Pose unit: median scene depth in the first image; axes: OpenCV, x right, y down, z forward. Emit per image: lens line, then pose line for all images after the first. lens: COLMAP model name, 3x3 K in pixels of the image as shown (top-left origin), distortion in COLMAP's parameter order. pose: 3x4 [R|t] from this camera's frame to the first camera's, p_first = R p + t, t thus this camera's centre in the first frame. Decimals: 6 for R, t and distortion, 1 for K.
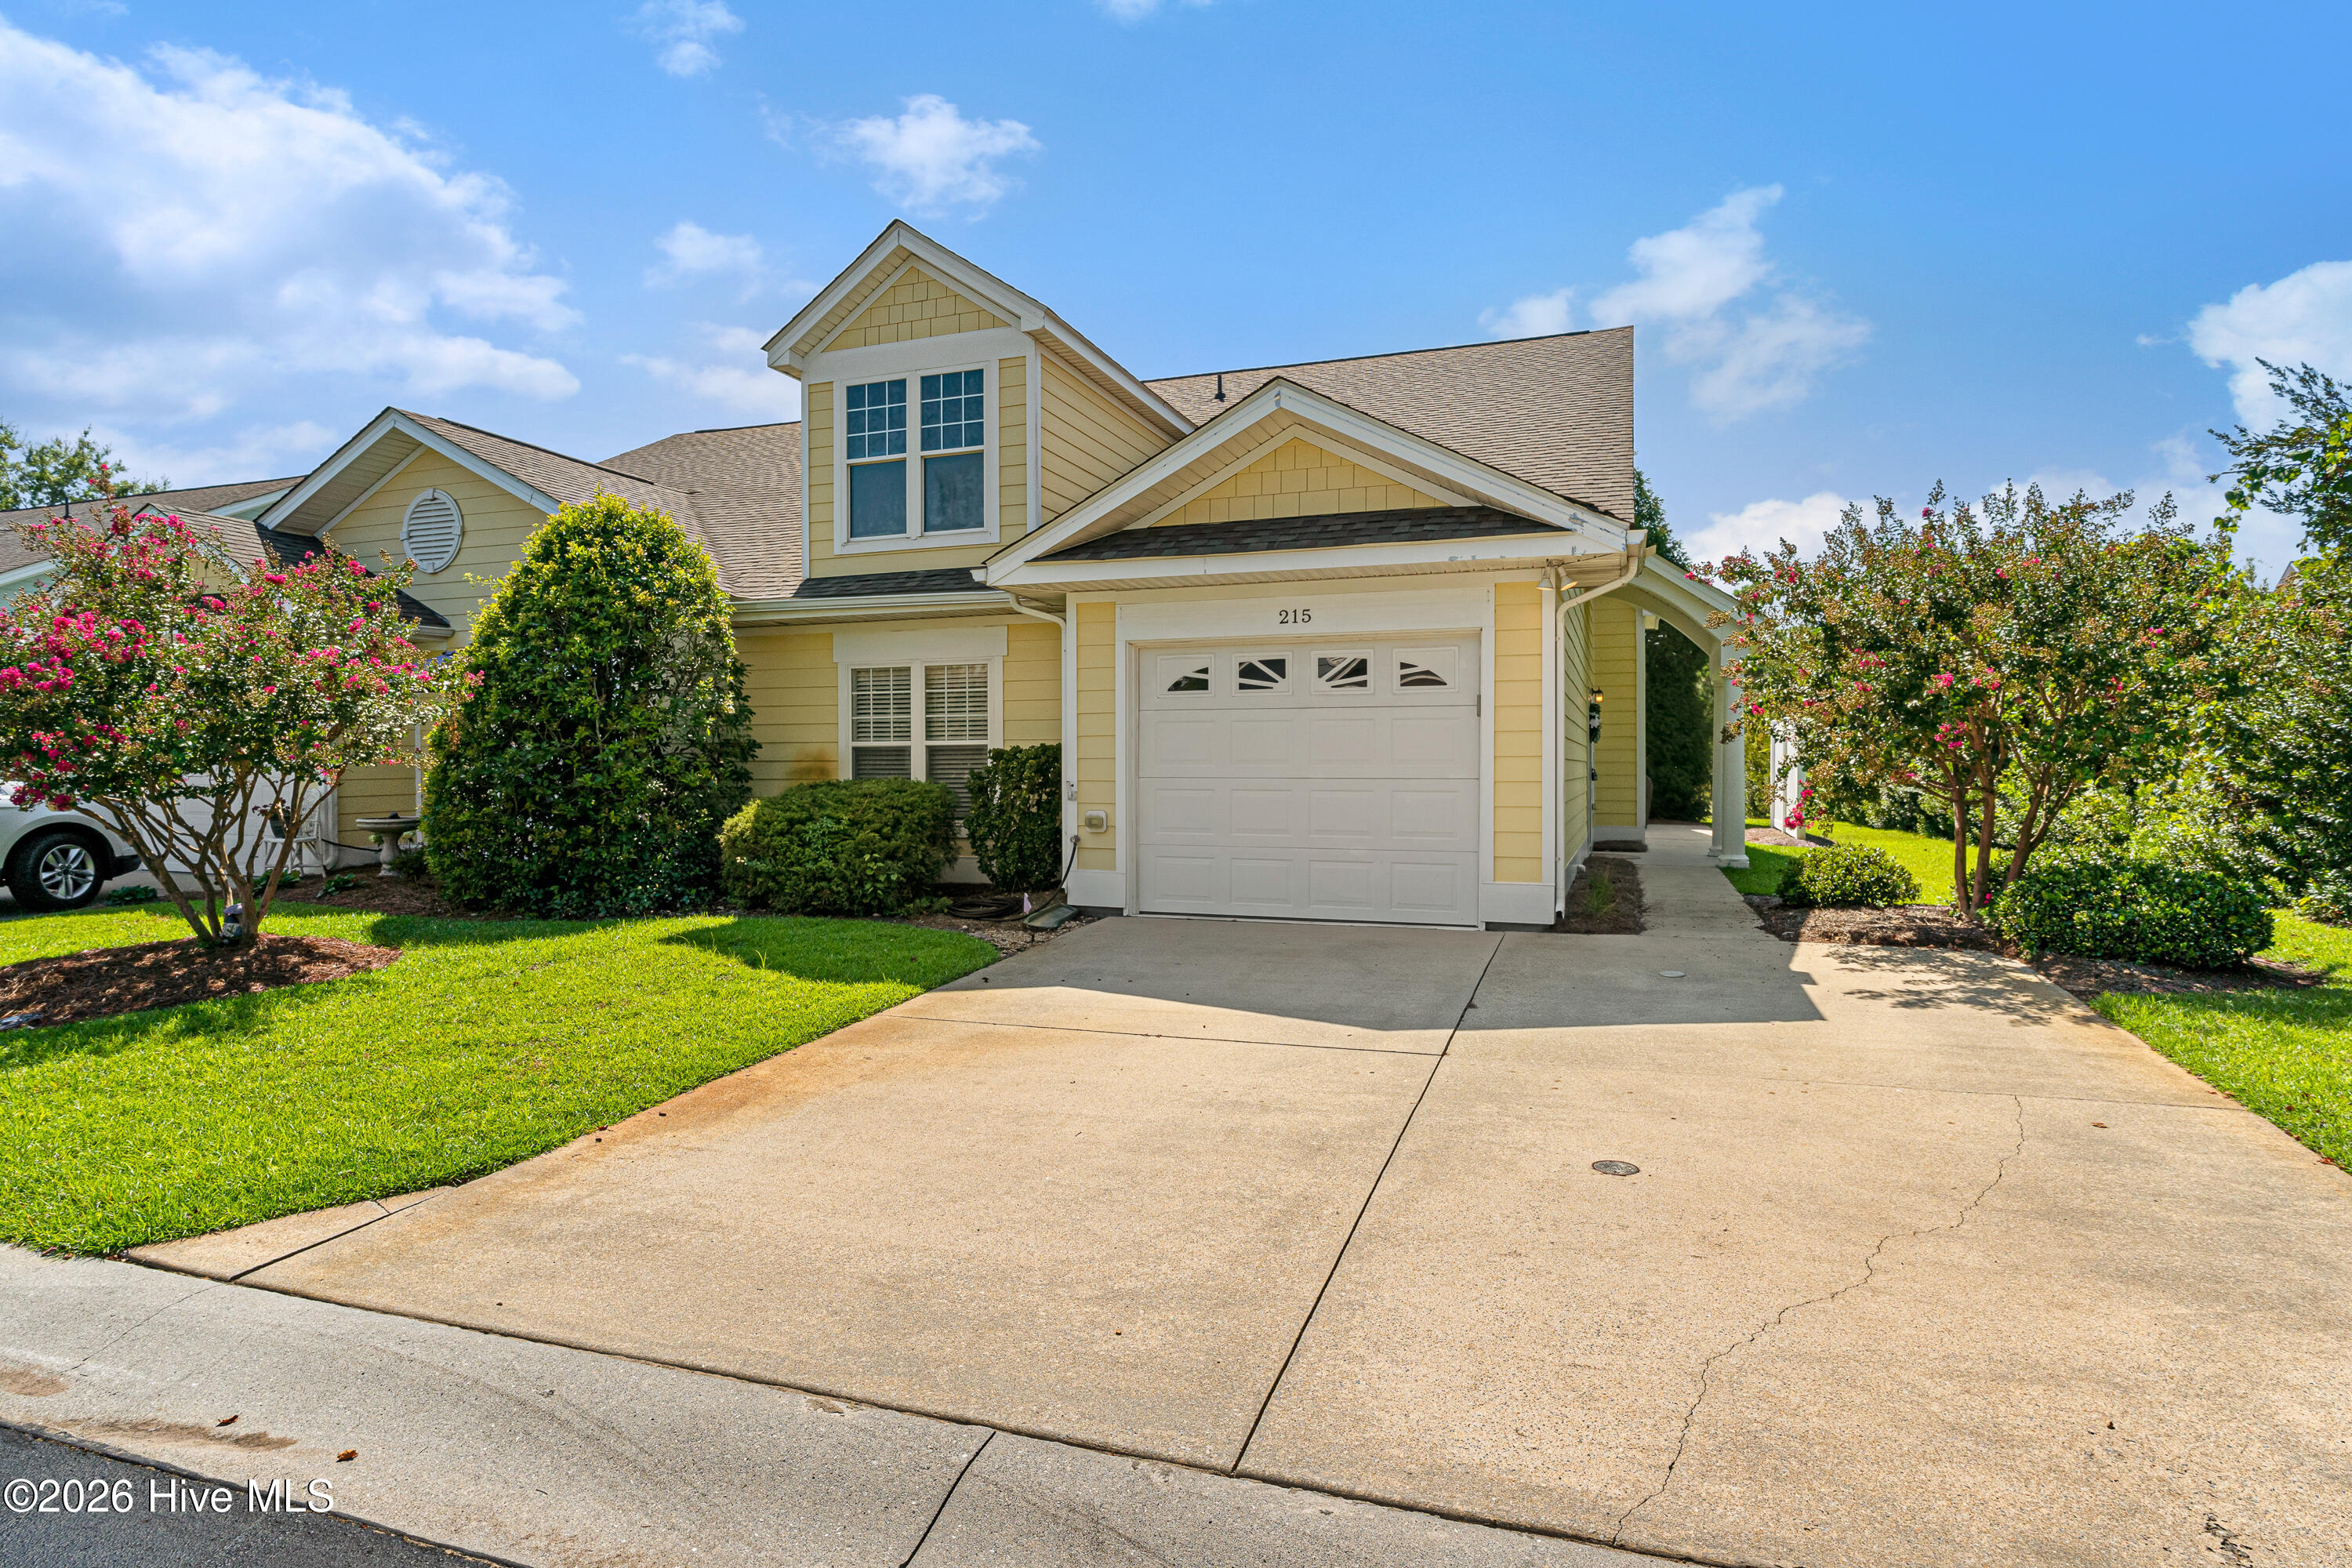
lens RADIAL K [[1273.5, 0, 1171.3], [0, 1273.5, 796.6], [0, 0, 1]] dist [-0.002867, -0.000687]
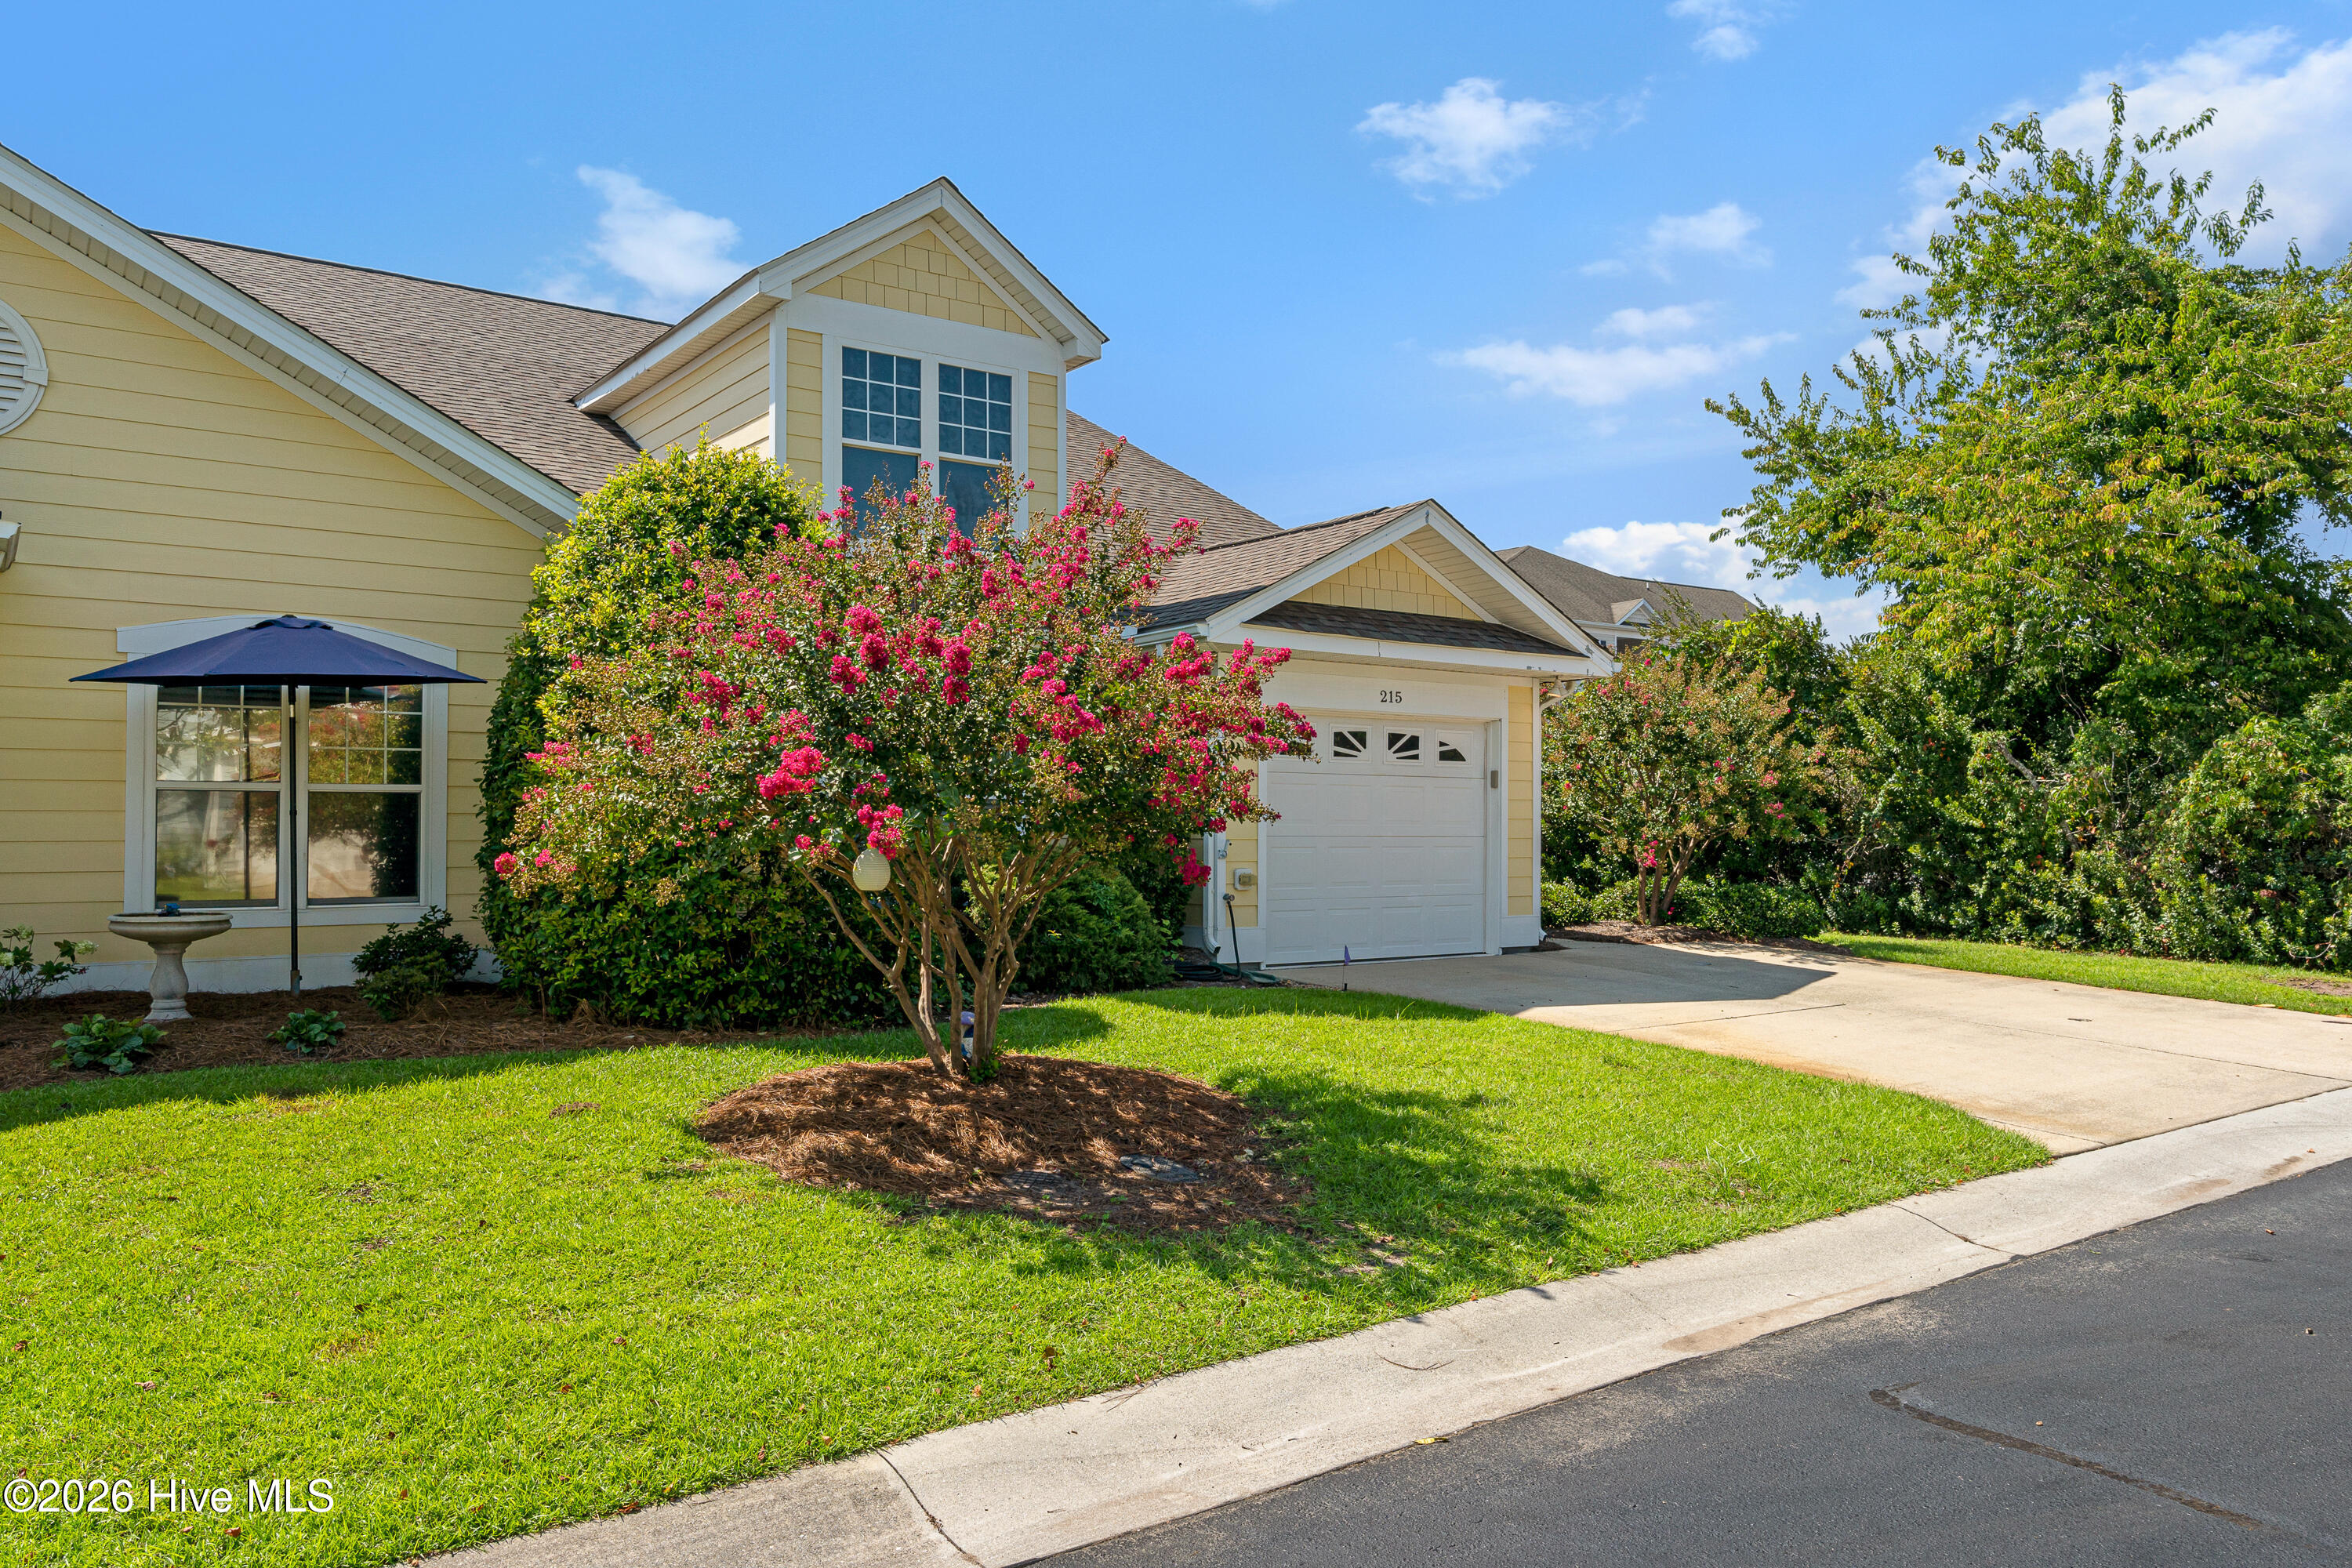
lens RADIAL K [[1620.5, 0, 1184.8], [0, 1620.5, 827.9], [0, 0, 1]] dist [-0.001347, -0.000170]
pose [[0.565997, 0.000389, 0.824408, -1.156766], [0.012545, 0.999880, -0.009084, -0.010348], [-0.824312, 0.015483, 0.565924, 0.302480]]
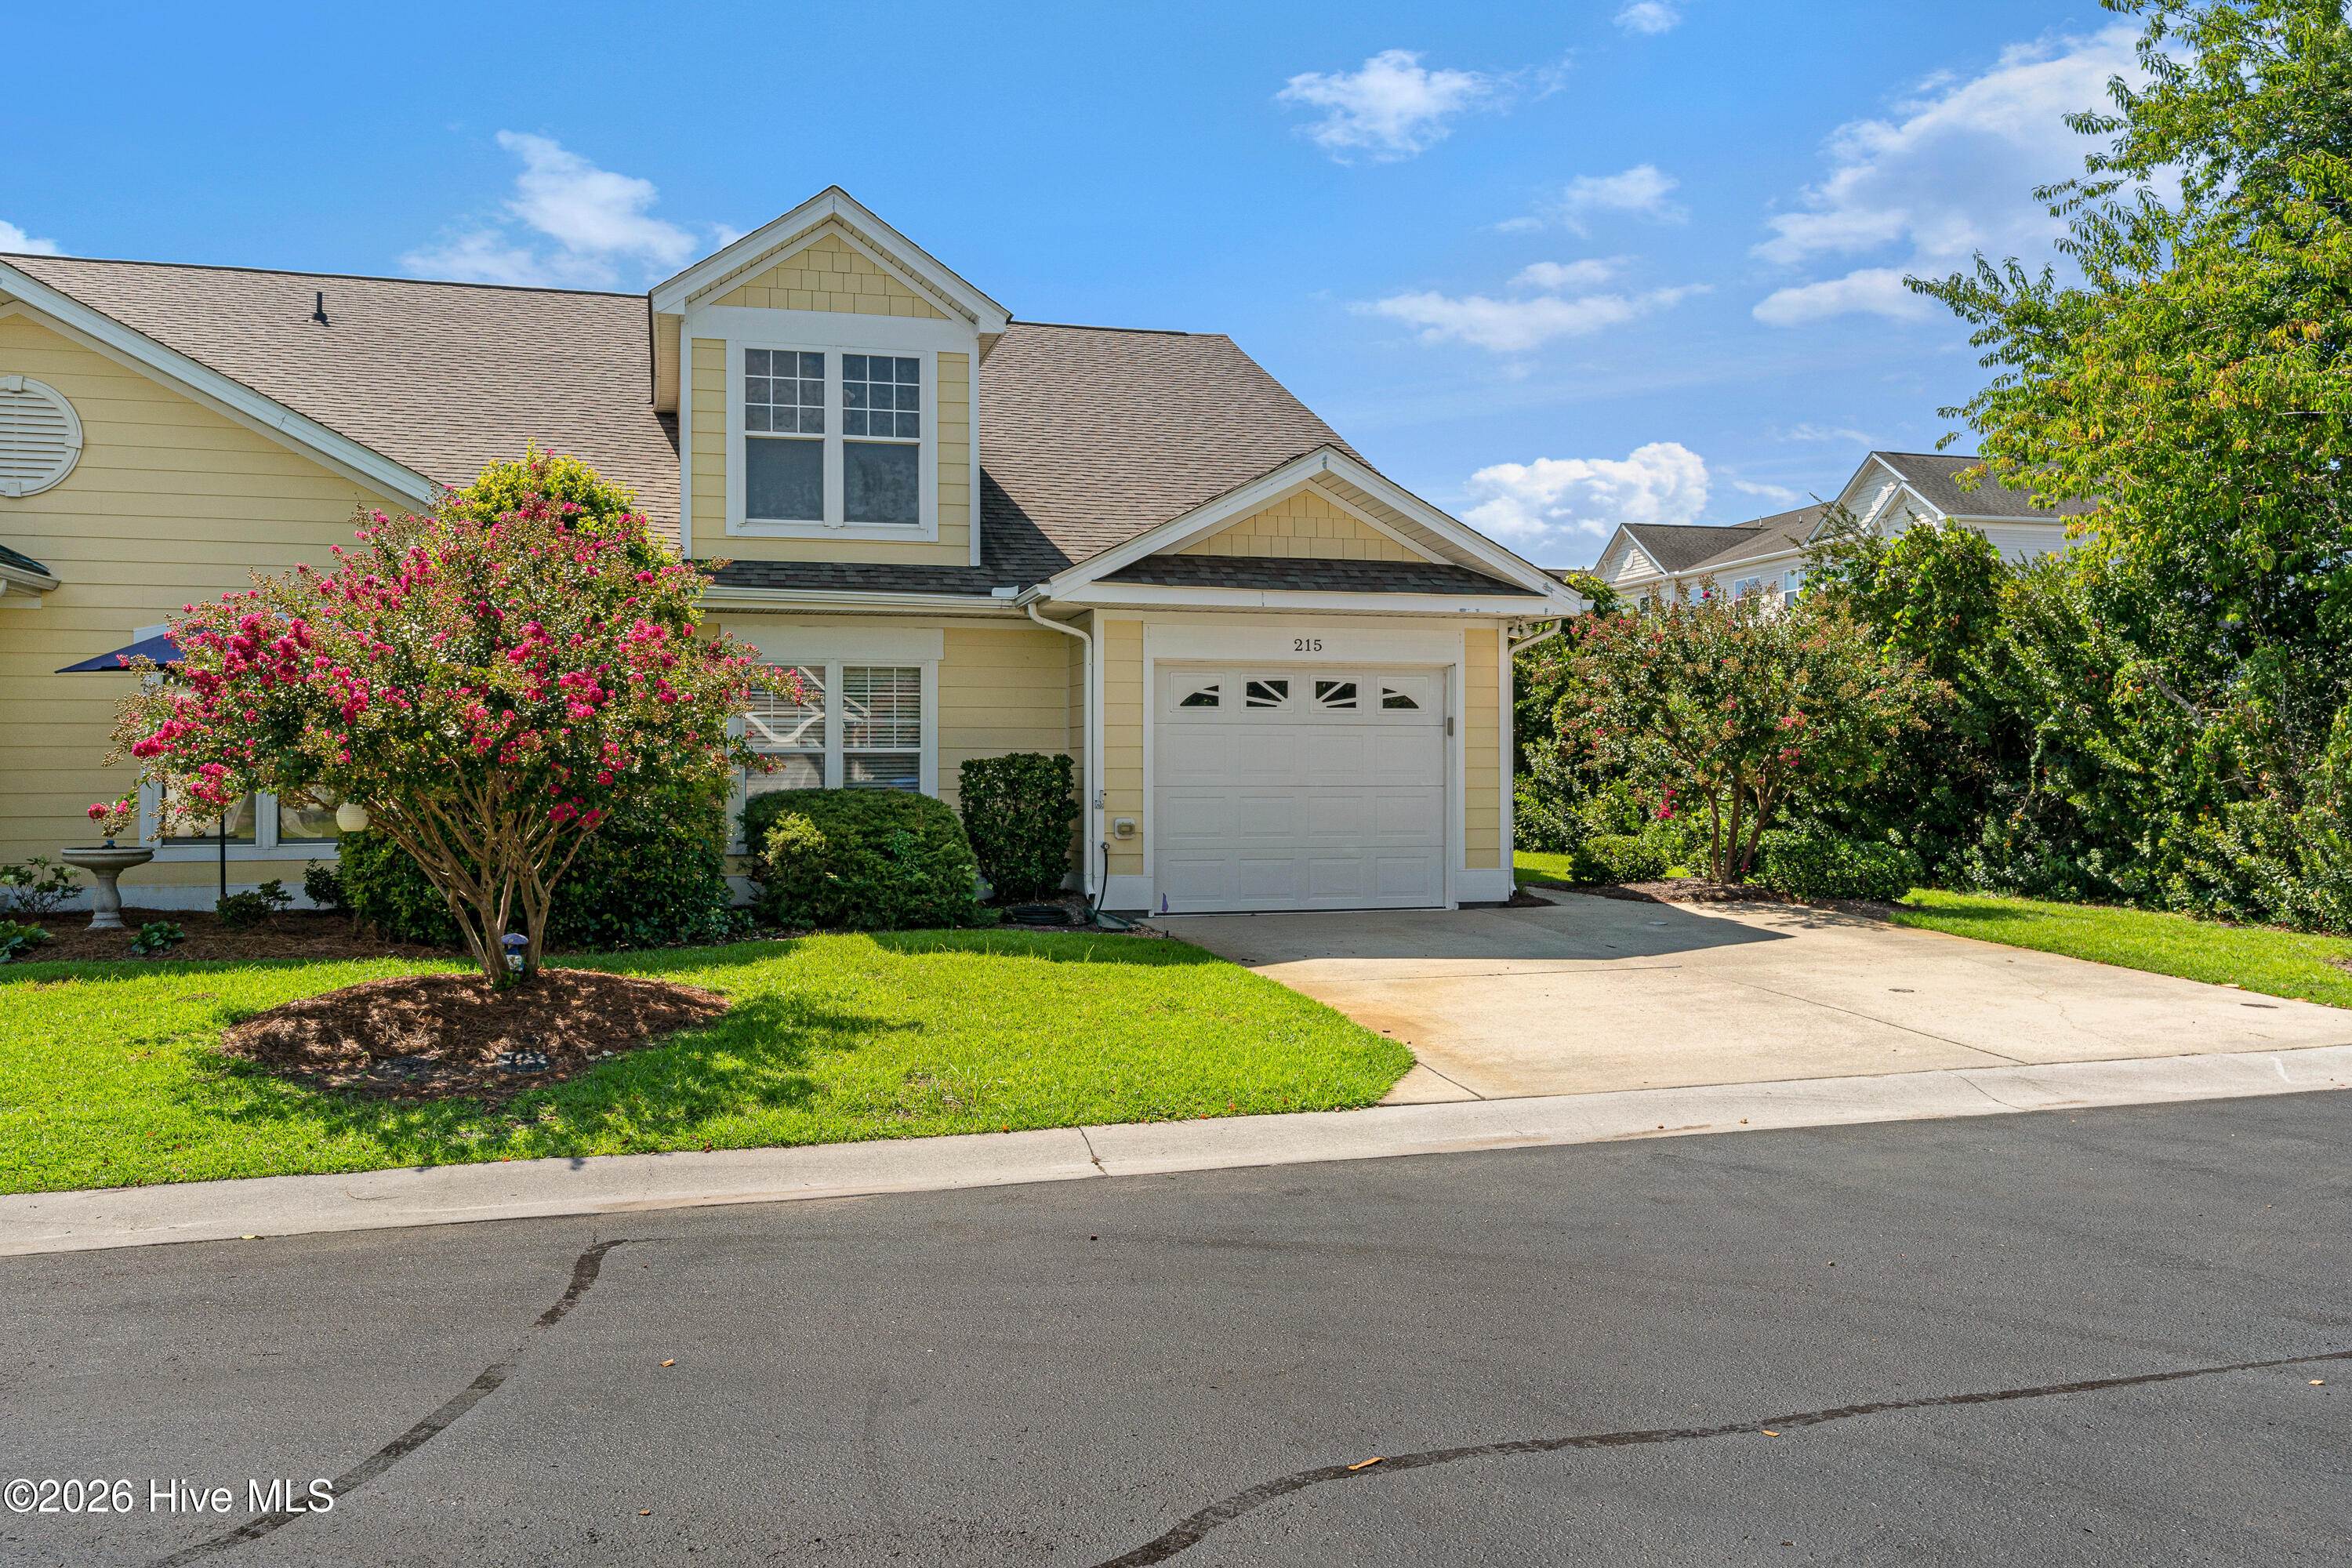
lens RADIAL K [[1772.0, 0, 1218.2], [0, 1772.0, 773.1], [0, 0, 1]] dist [0.001653, 0.004816]
pose [[0.809392, -0.000326, 0.587268, -0.852636], [0.013132, 0.999760, -0.017544, 0.000524], [-0.587121, 0.021912, 0.809202, -0.226468]]
